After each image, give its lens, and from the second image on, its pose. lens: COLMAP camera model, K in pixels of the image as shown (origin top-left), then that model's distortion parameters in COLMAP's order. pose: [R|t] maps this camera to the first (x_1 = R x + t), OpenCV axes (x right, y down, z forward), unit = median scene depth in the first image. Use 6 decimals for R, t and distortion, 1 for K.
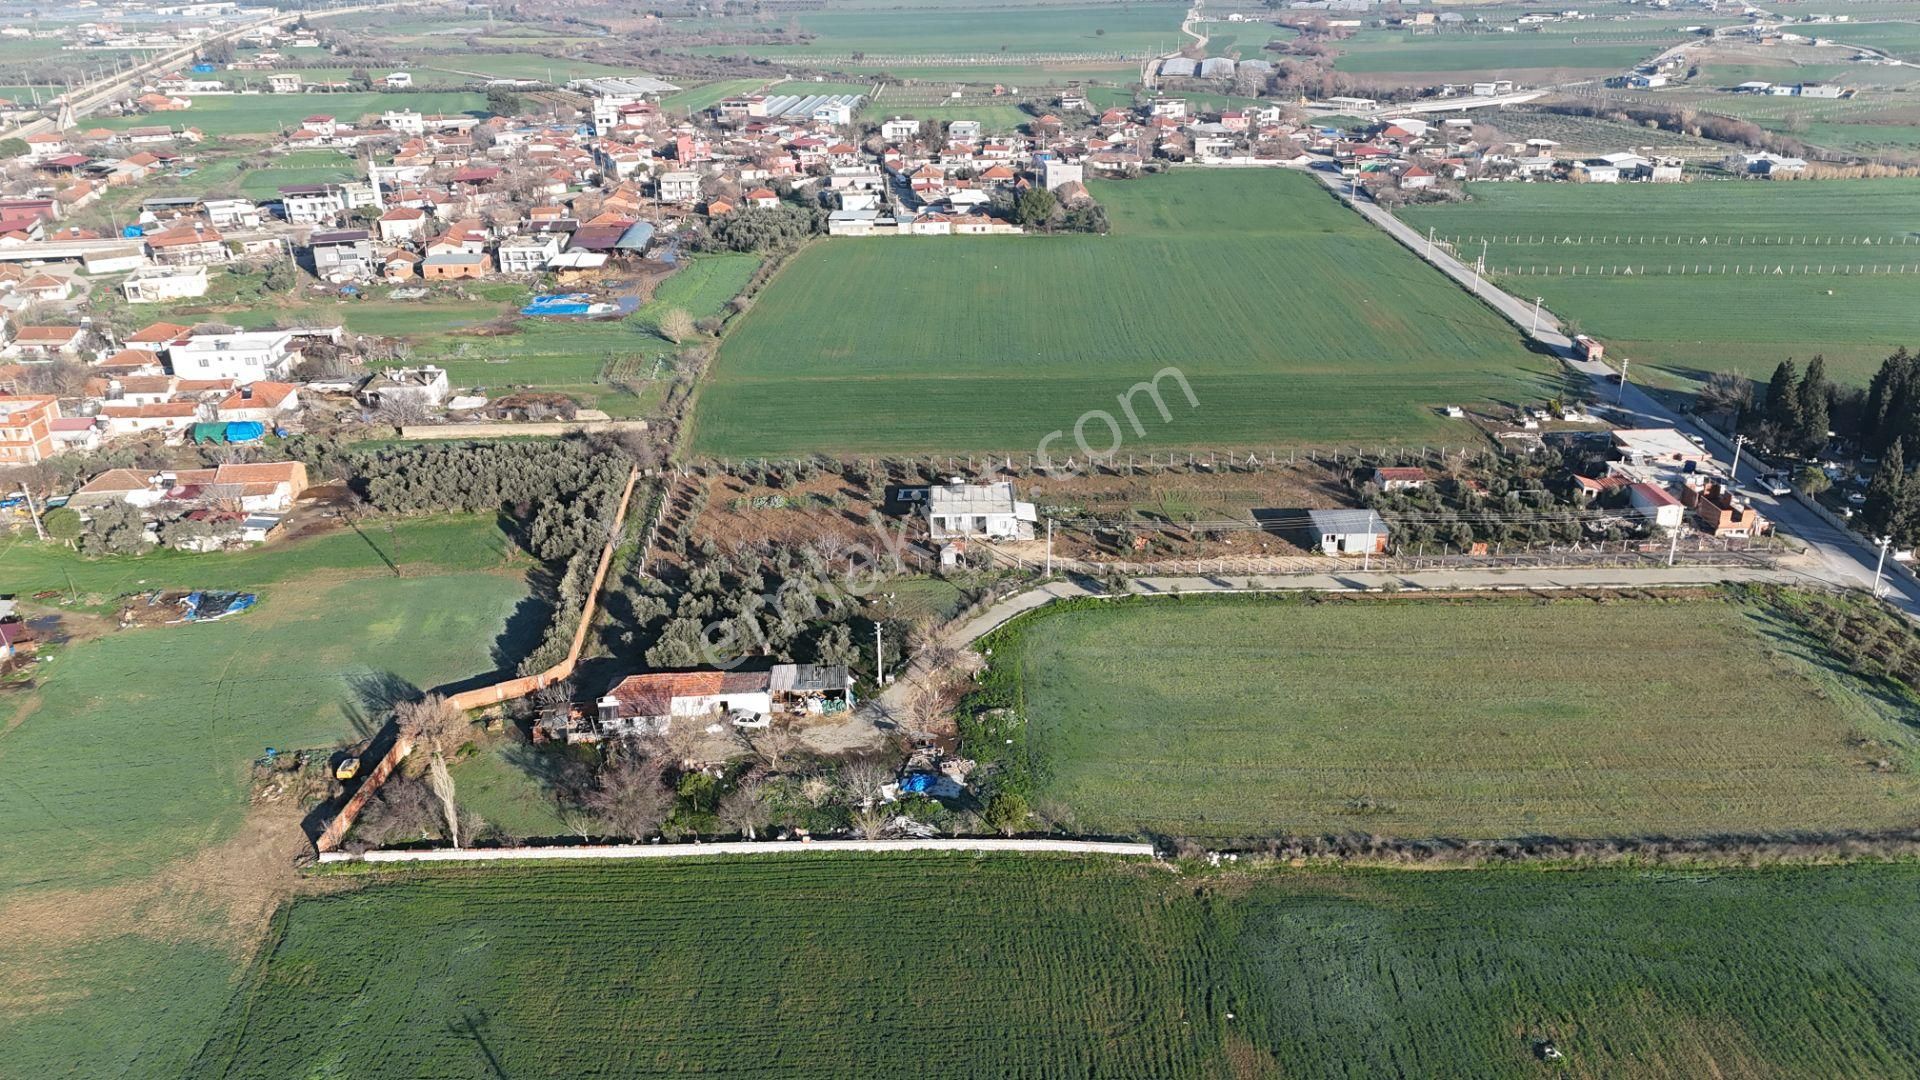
lens RADIAL K [[1411.1, 0, 968.0], [0, 1411.1, 531.2], [0, 0, 1]] dist [0.082384, -0.078728]
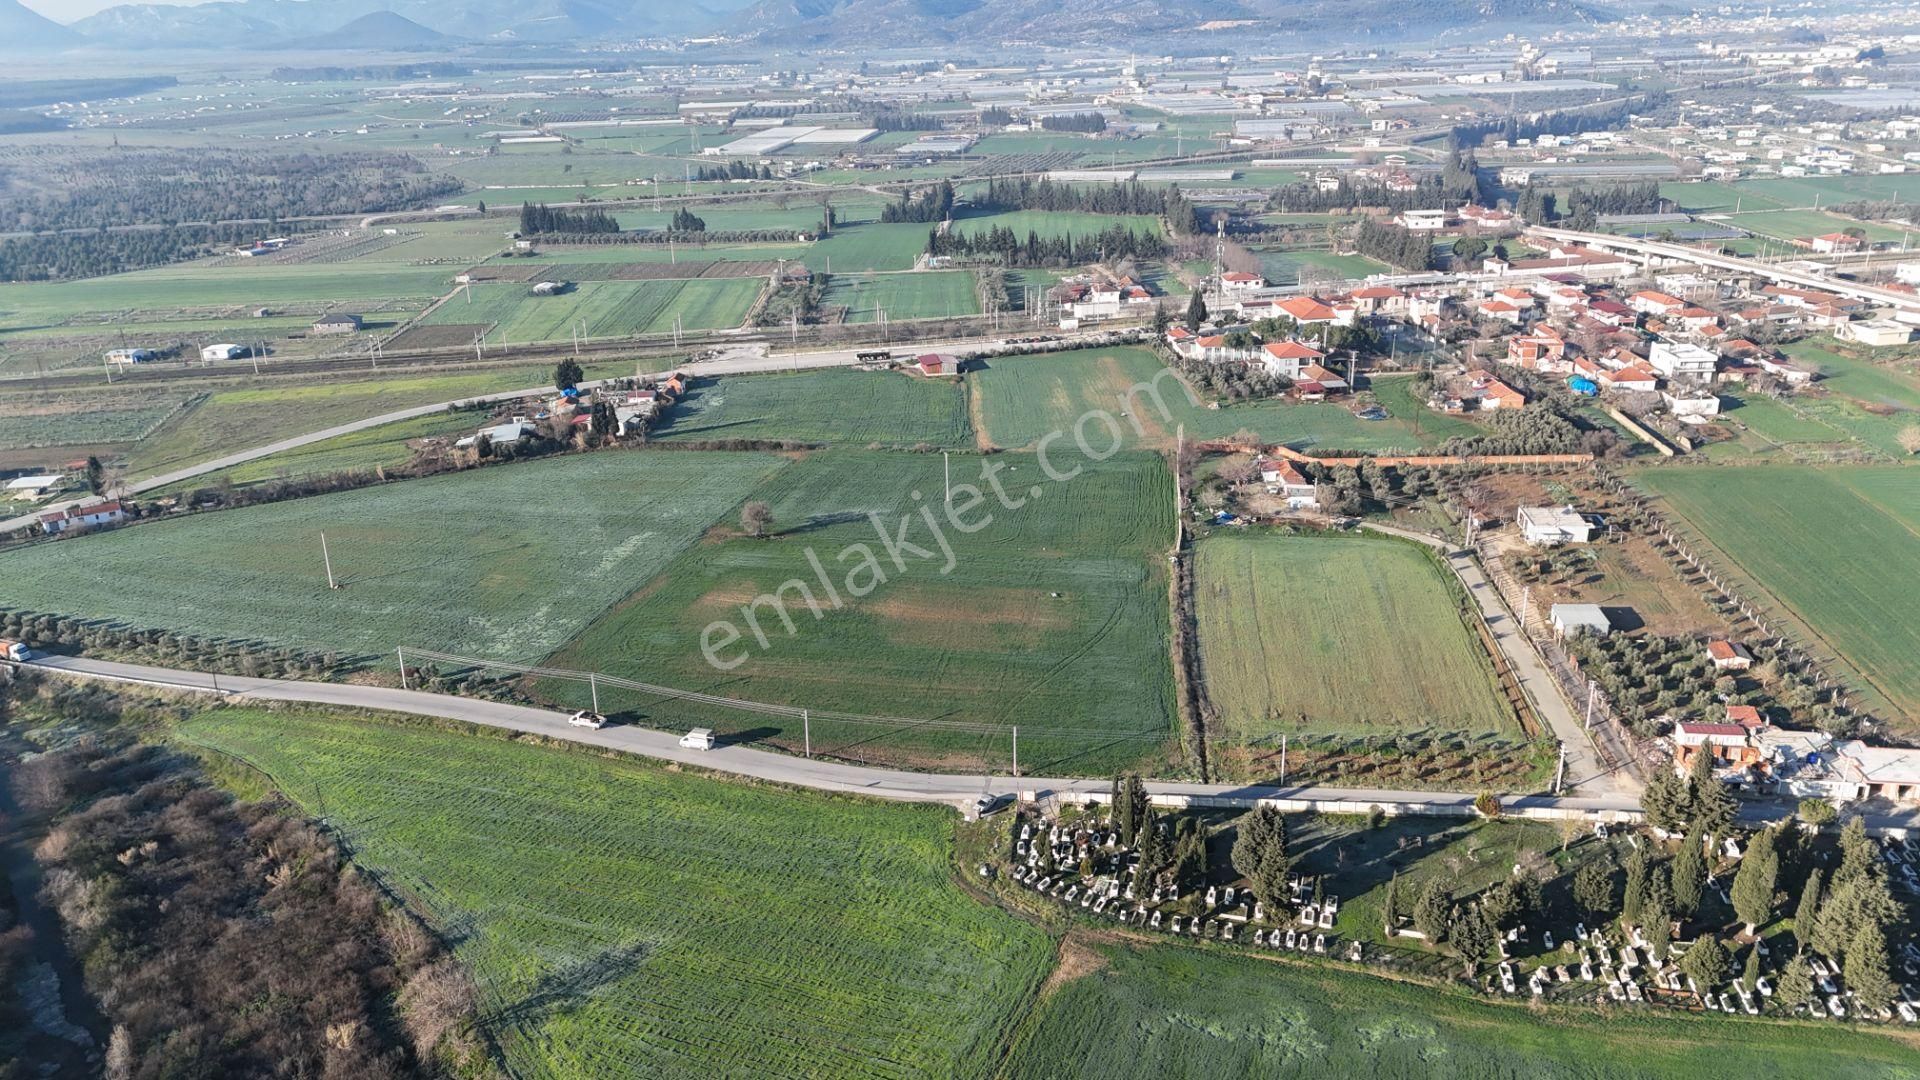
lens RADIAL K [[1402.6, 0, 969.0], [0, 1402.6, 539.3], [0, 0, 1]] dist [0.084813, -0.080902]
pose [[-0.125546, 0.359328, -0.924728, 1.570595], [-0.359907, 0.852108, 0.379973, -0.372657], [0.924503, 0.380520, 0.022347, 0.419653]]
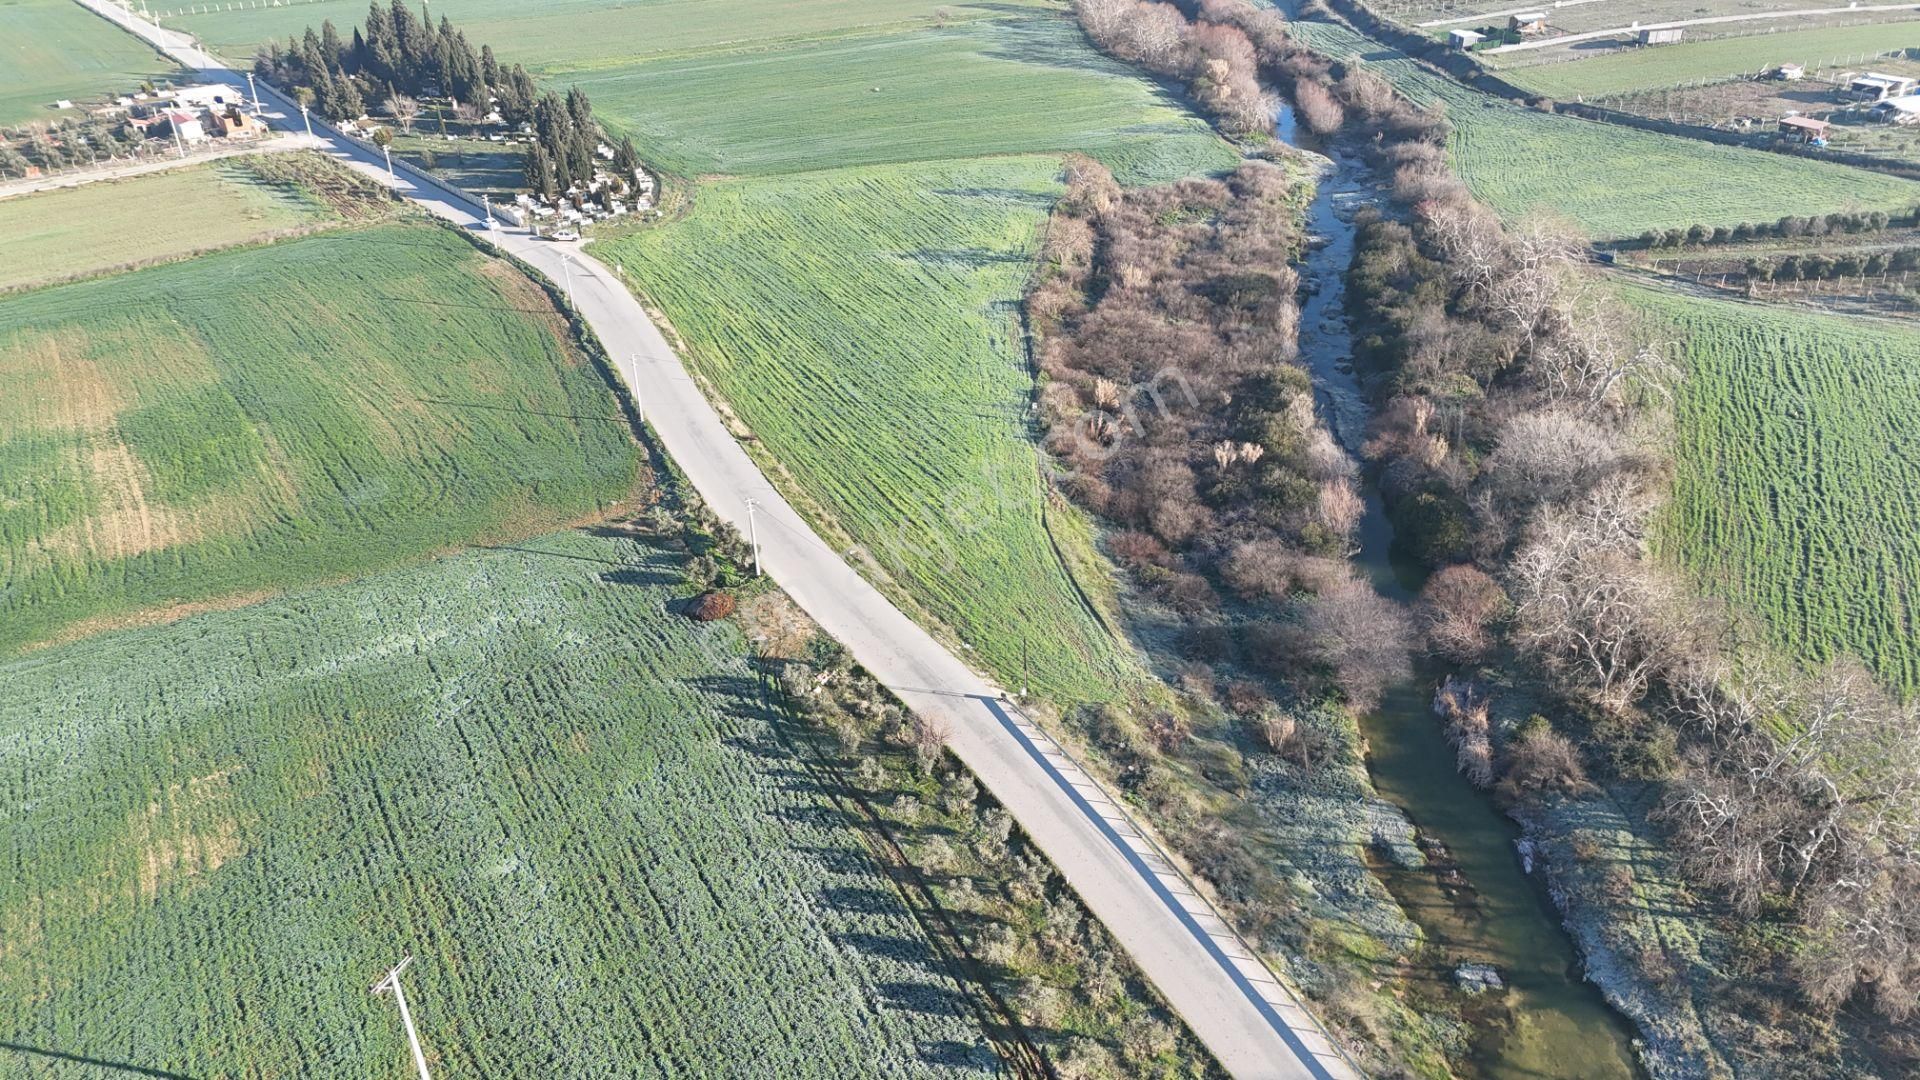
lens RADIAL K [[1402.6, 0, 969.0], [0, 1402.6, 539.3], [0, 0, 1]] dist [0.084813, -0.080902]
pose [[0.775430, -0.315341, 0.547054, 0.195524], [0.254968, 0.948968, 0.185611, 0.308696], [-0.577668, -0.004447, 0.816260, -0.586514]]
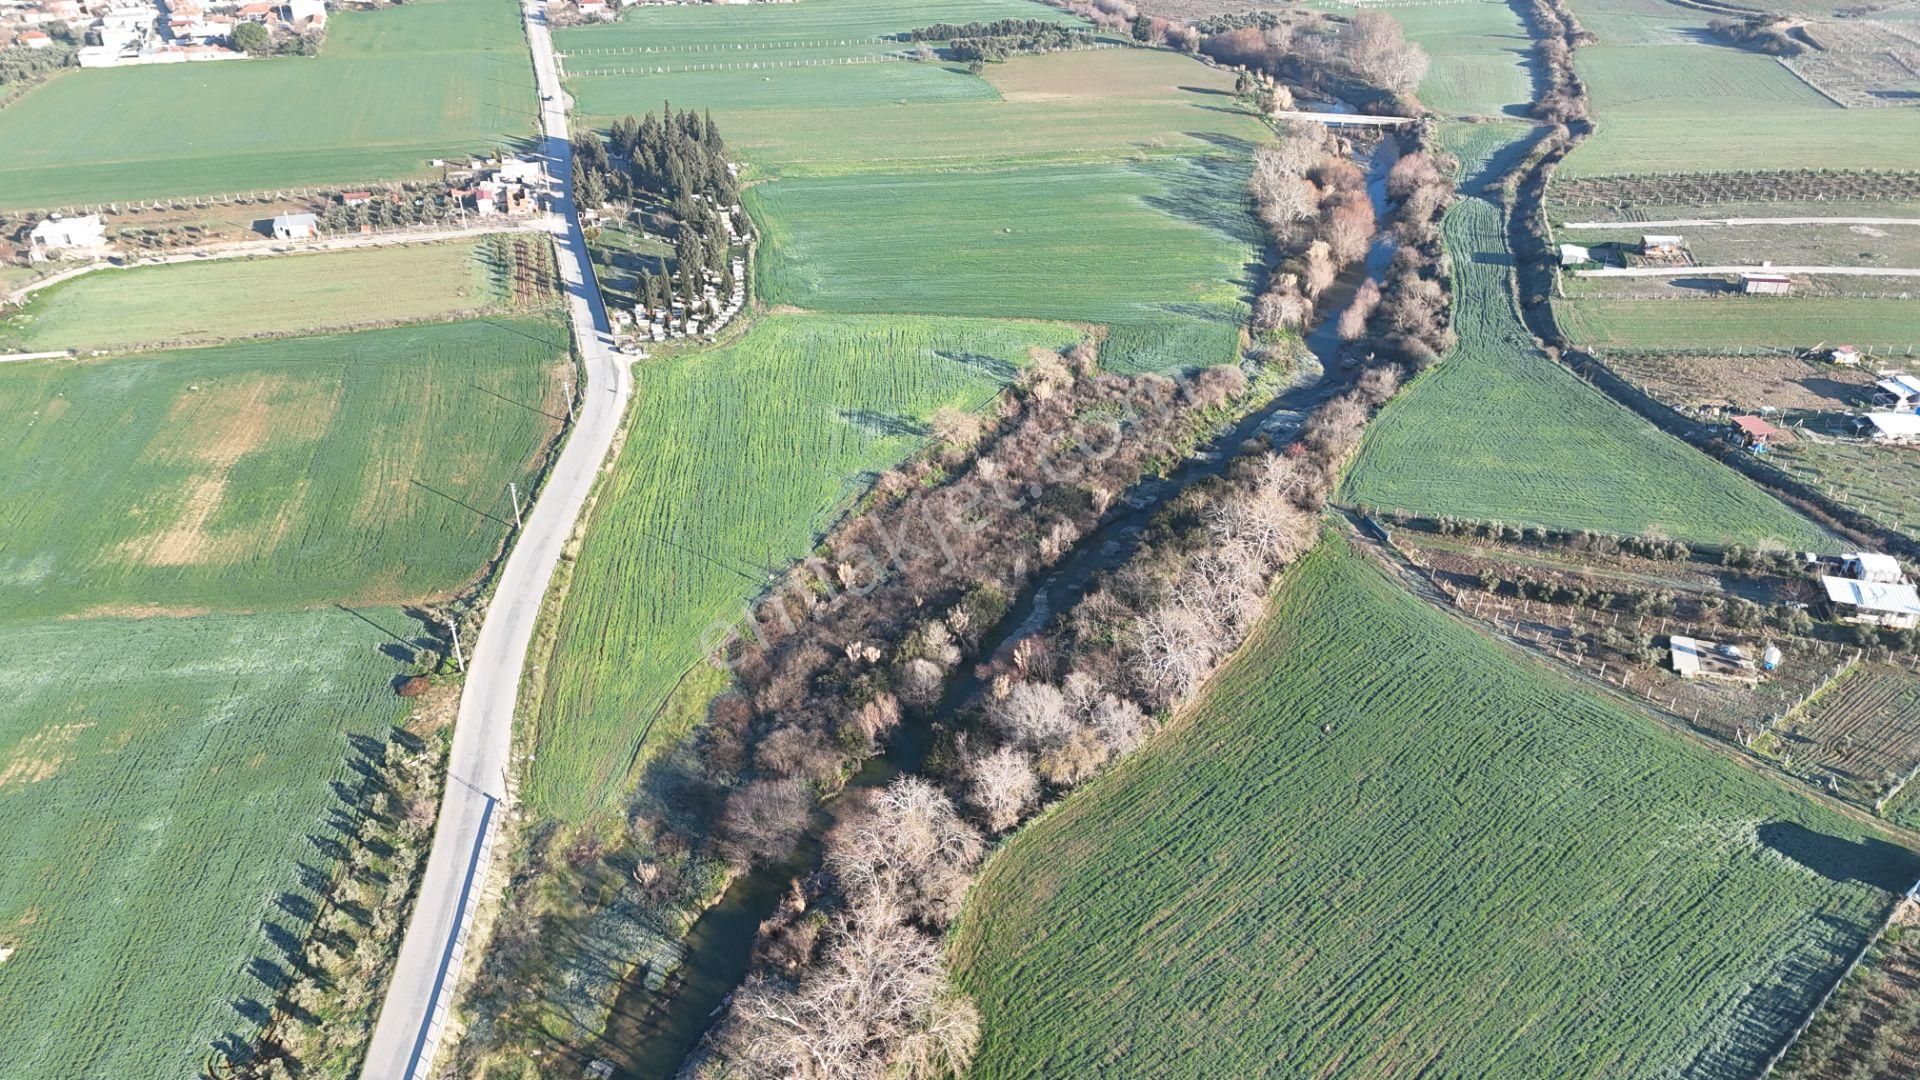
lens RADIAL K [[1402.6, 0, 969.0], [0, 1402.6, 539.3], [0, 0, 1]] dist [0.084813, -0.080902]
pose [[0.957544, -0.137477, 0.253396, 0.581295], [0.104355, 0.984655, 0.139874, 0.231241], [-0.268737, -0.107492, 0.957197, -1.018549]]
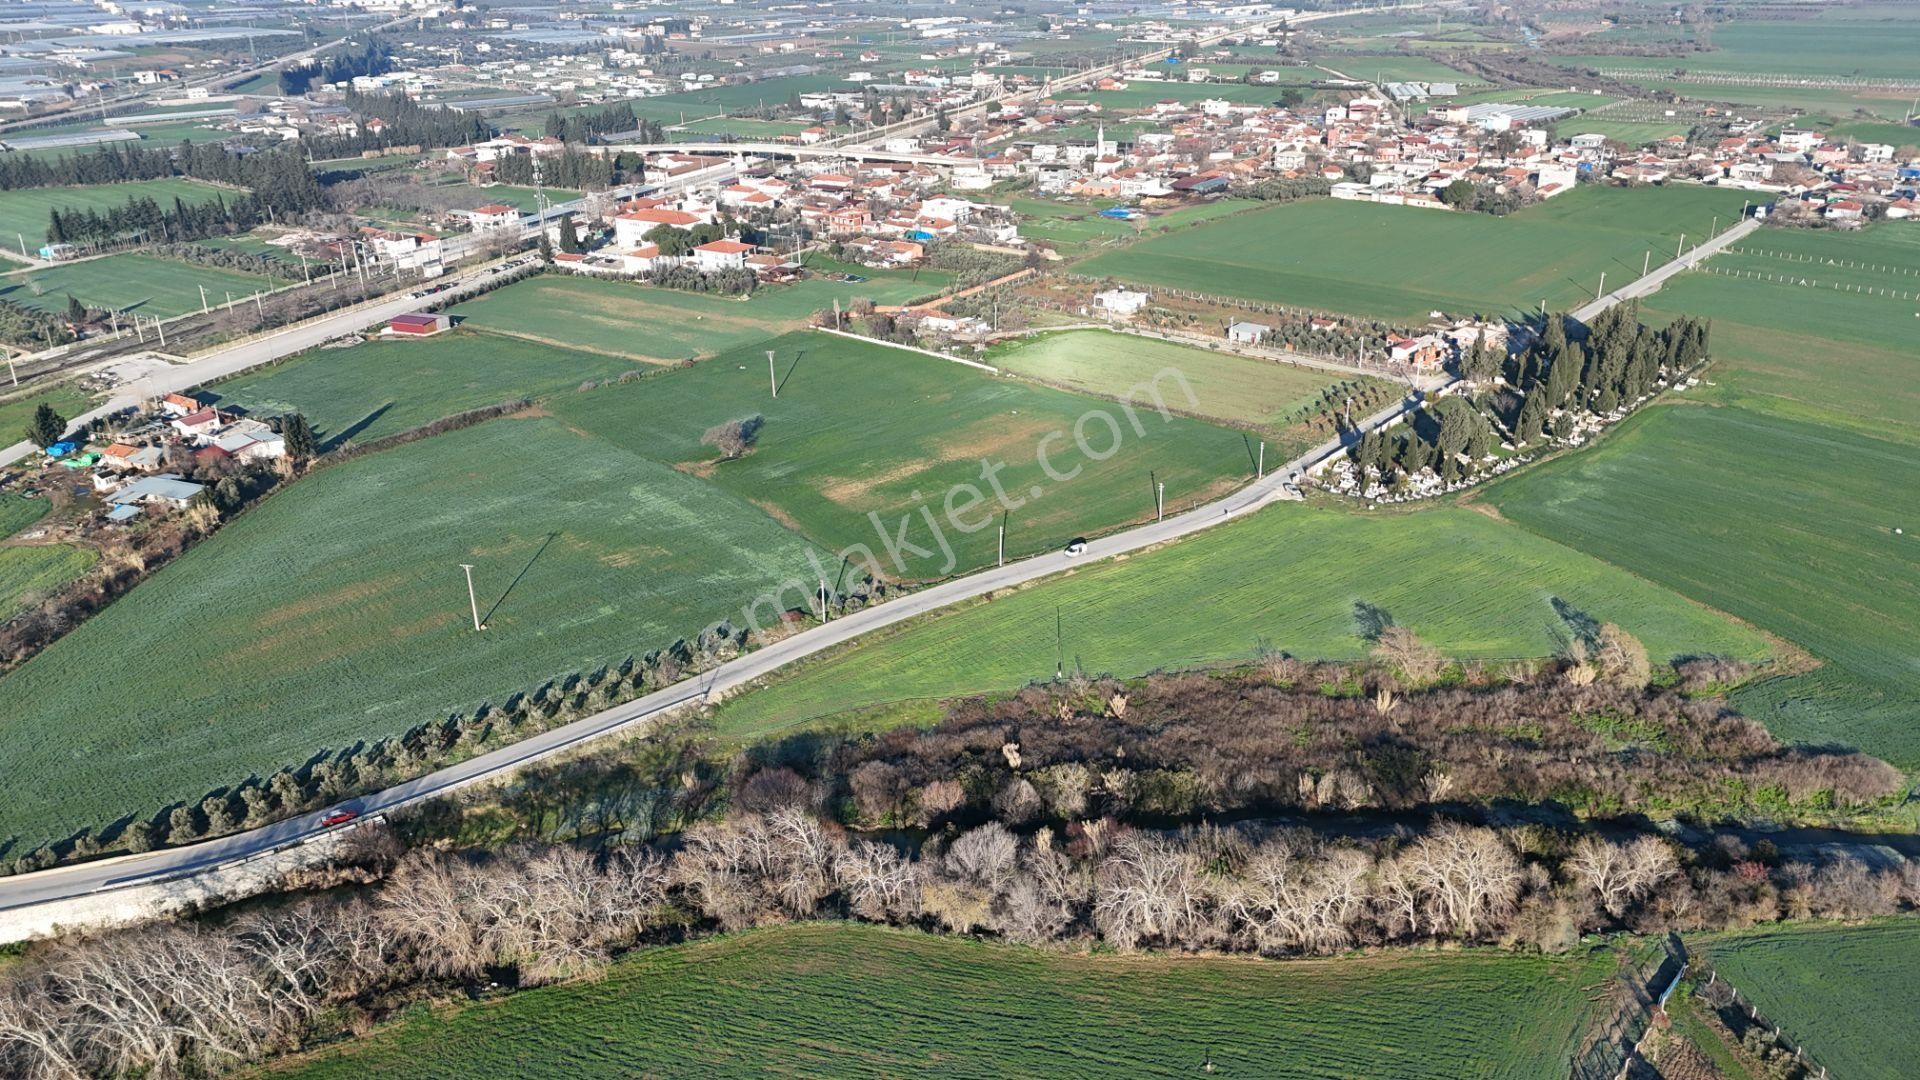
lens RADIAL K [[1402.6, 0, 969.0], [0, 1402.6, 539.3], [0, 0, 1]] dist [0.084813, -0.080902]
pose [[0.751955, 0.260575, -0.605528, 1.329808], [-0.250185, 0.962643, 0.103567, 0.186990], [0.609894, 0.073617, 0.789056, -0.906303]]
